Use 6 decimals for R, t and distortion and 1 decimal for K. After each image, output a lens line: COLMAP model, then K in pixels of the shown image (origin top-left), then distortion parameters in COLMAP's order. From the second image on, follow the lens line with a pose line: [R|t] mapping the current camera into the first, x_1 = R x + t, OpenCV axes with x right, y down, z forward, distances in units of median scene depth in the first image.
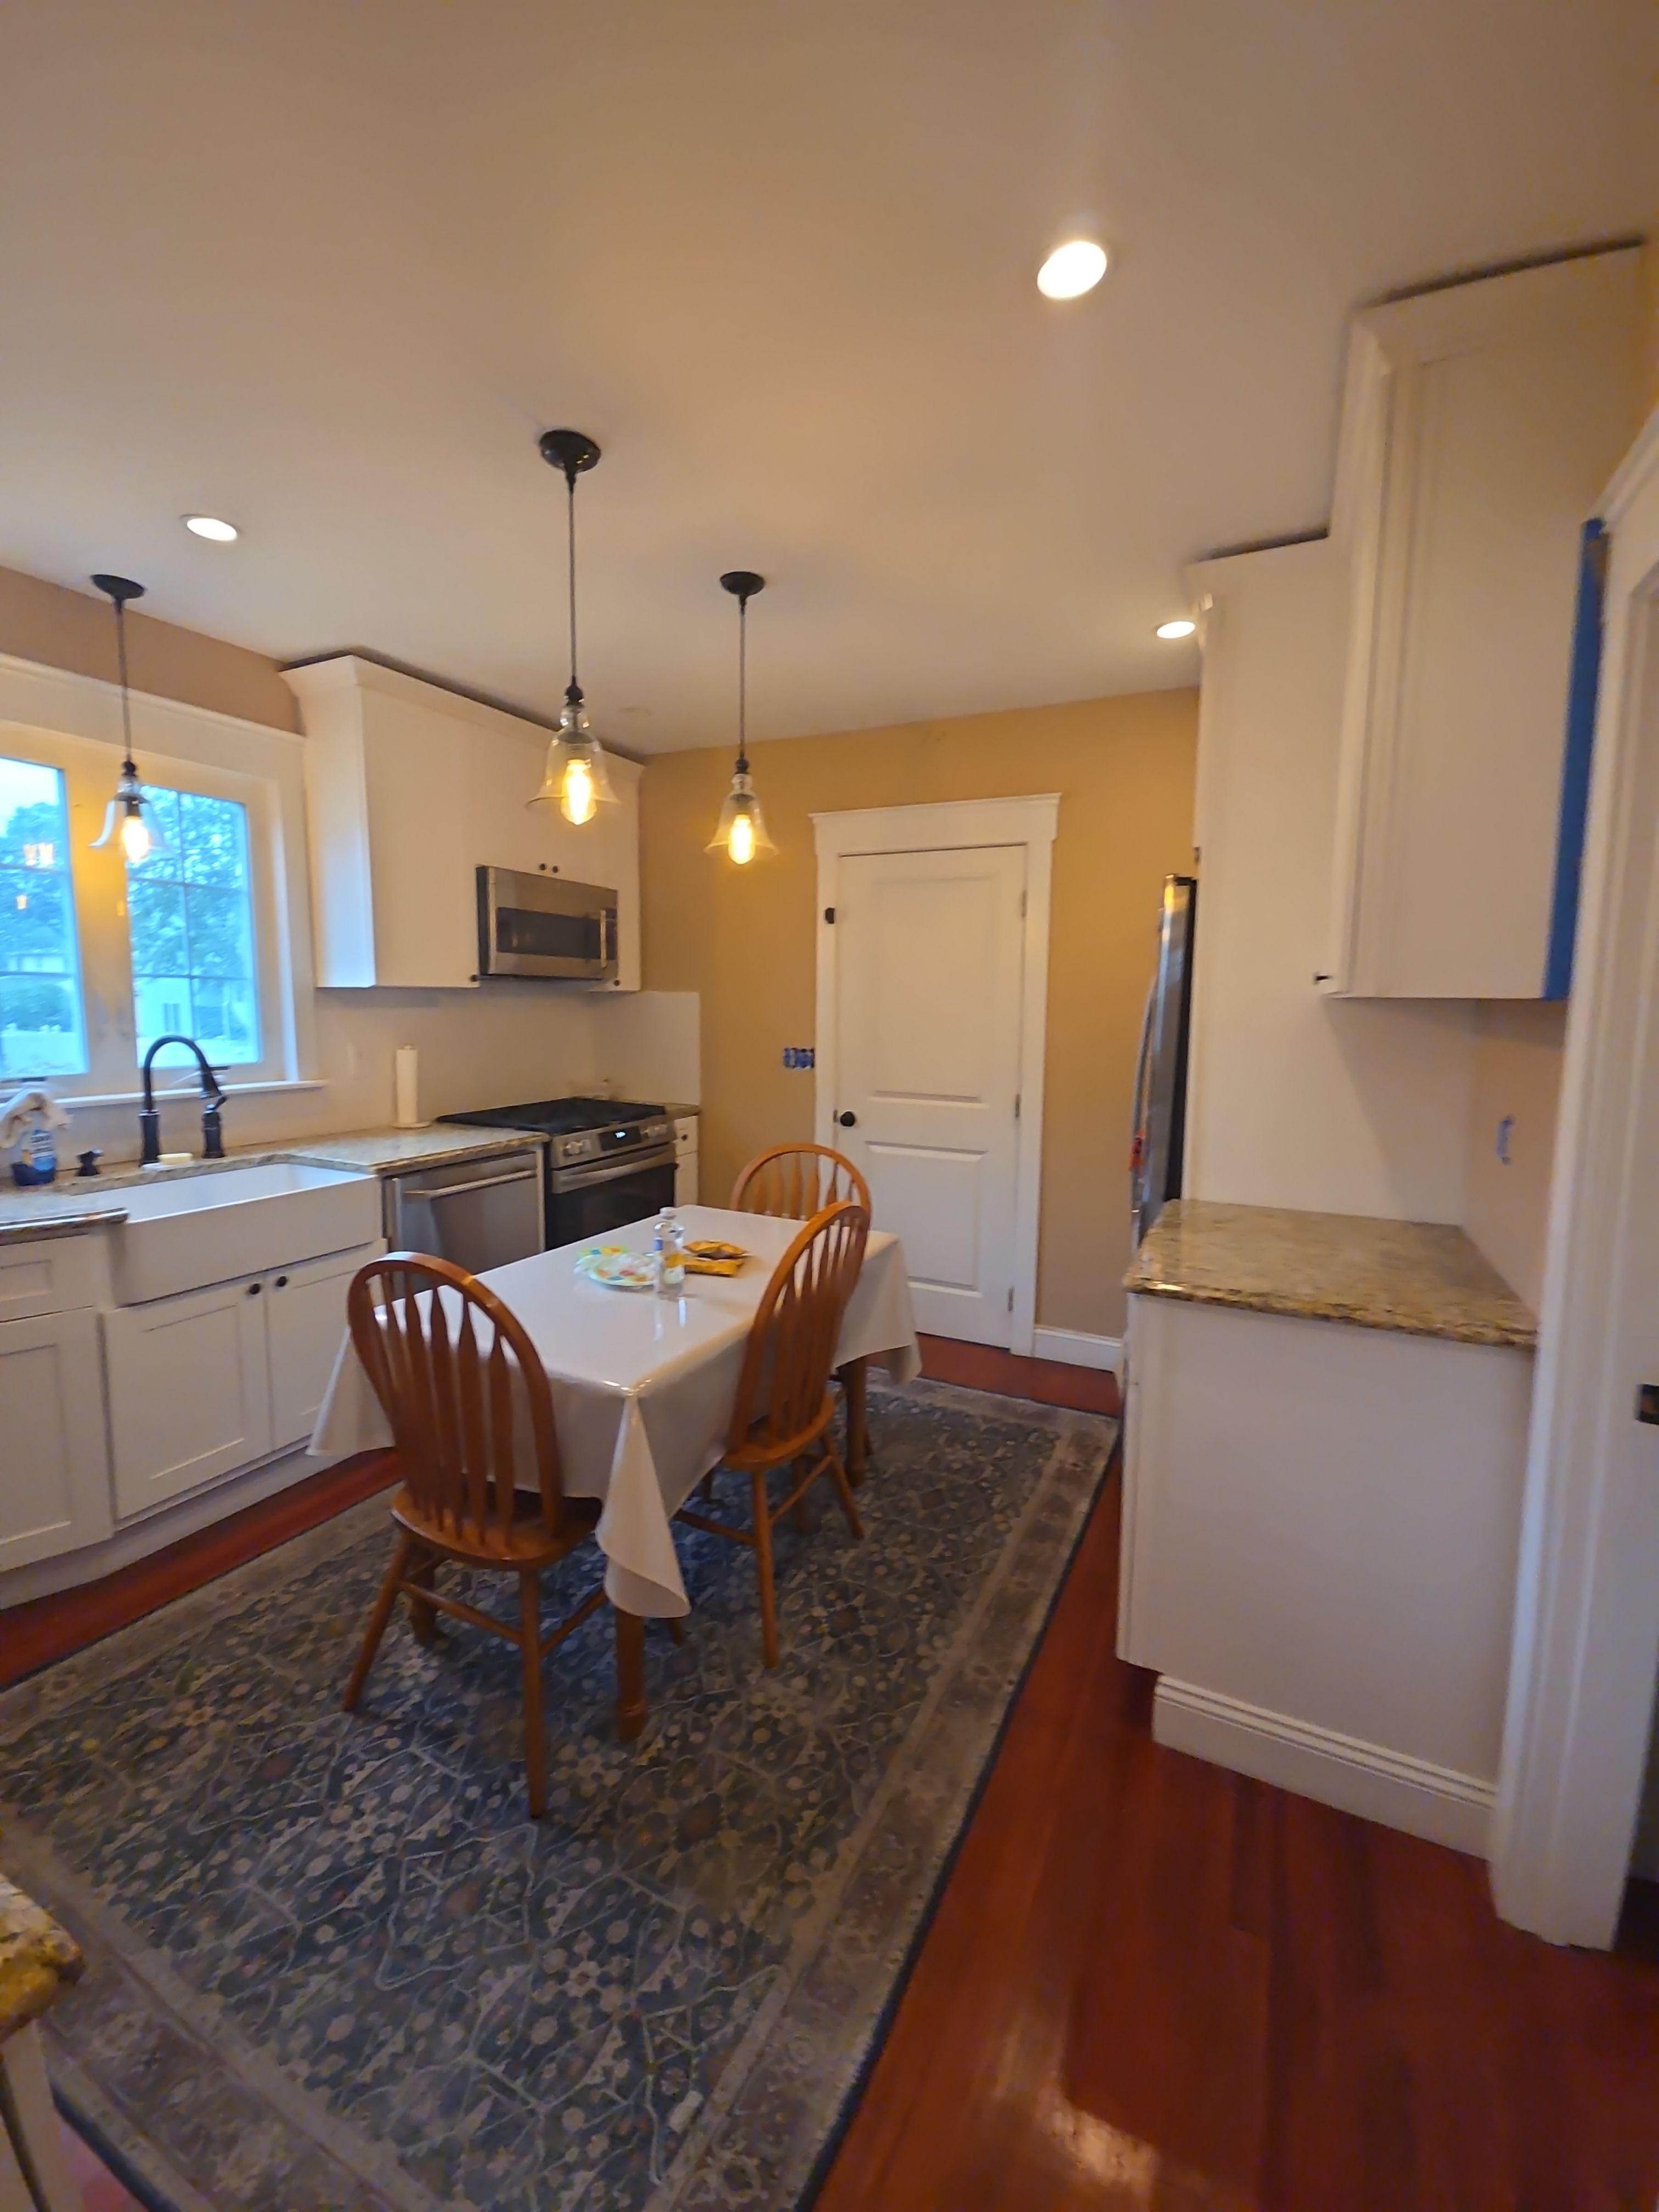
lens RADIAL K [[908.8, 0, 825.1], [0, 908.8, 1093.4], [0, 0, 1]] dist [0.013152, -0.009310]
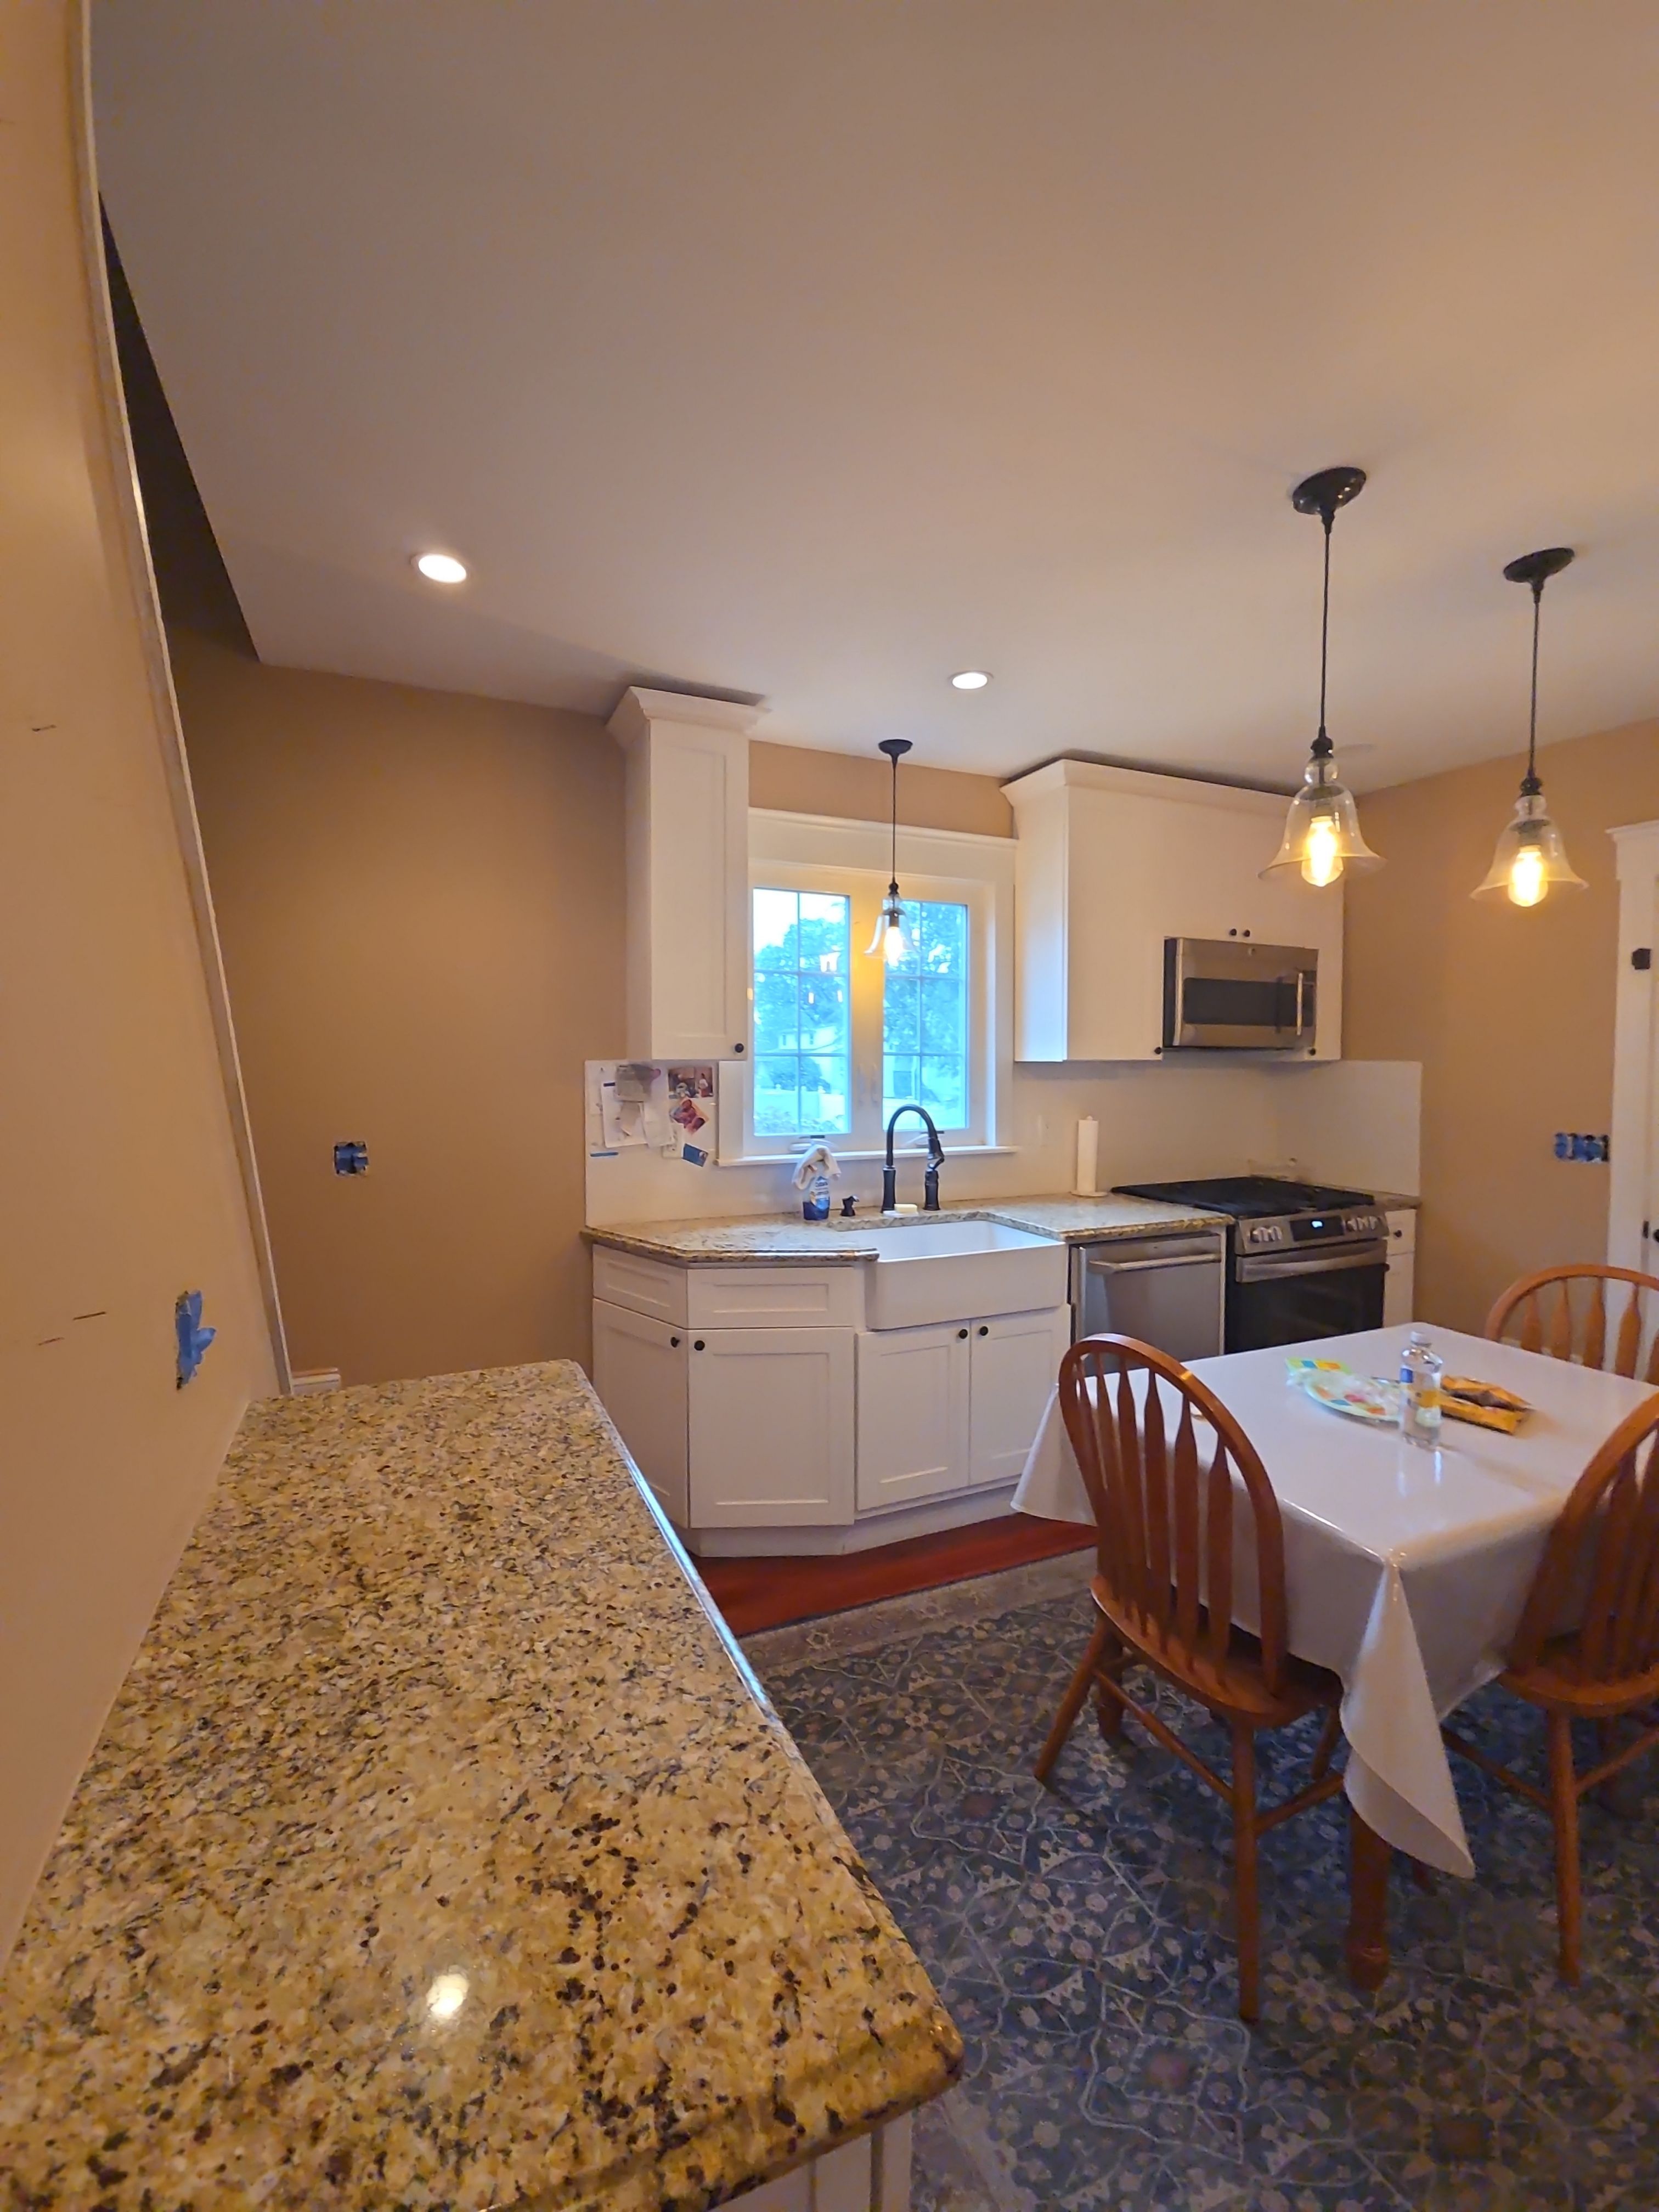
lens RADIAL K [[908.8, 0, 811.6], [0, 908.8, 1092.9], [0, 0, 1]] dist [0.013152, -0.009310]
pose [[0.771391, 0.013803, -0.636211, -0.081970], [-0.058876, 0.997025, -0.049755, -0.017041], [0.633632, 0.075838, 0.769909, 0.001945]]
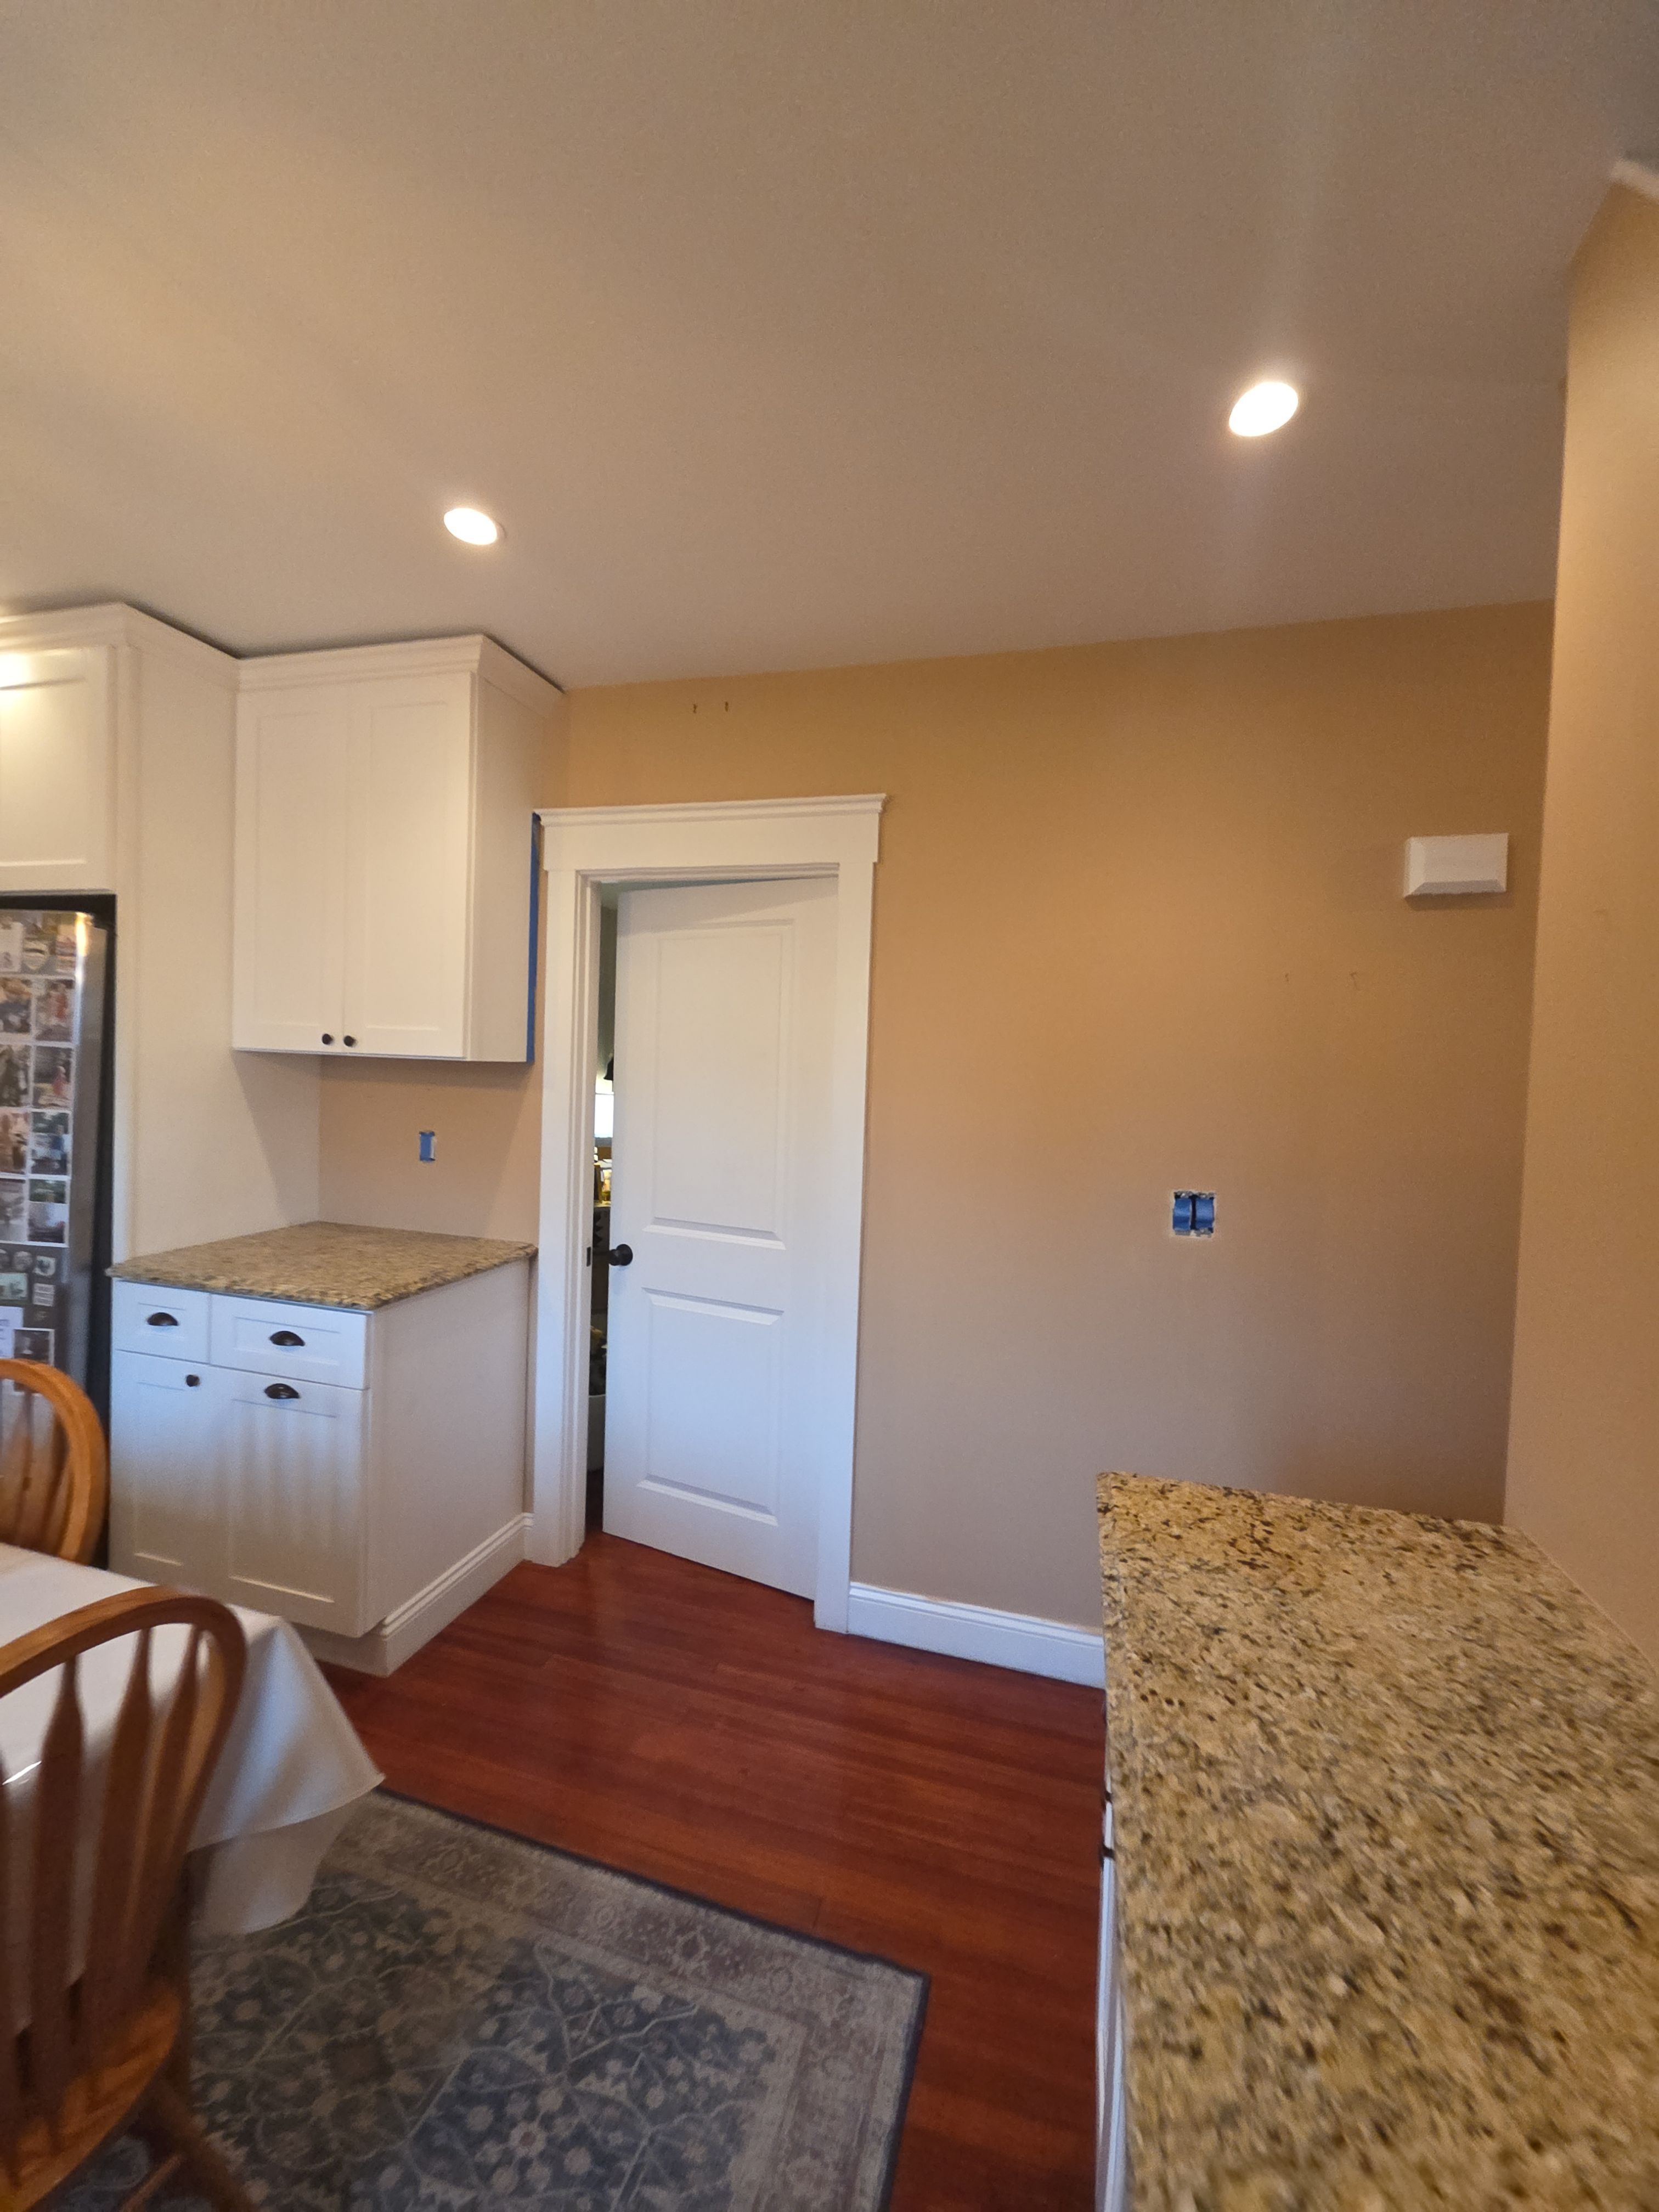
lens RADIAL K [[908.8, 0, 825.9], [0, 908.8, 1089.1], [0, 0, 1]] dist [0.013152, -0.009310]
pose [[-0.191519, -0.049175, 0.980256, -0.824008], [0.061855, 0.996154, 0.062057, -0.090943], [-0.979538, 0.072519, -0.187741, 0.562238]]
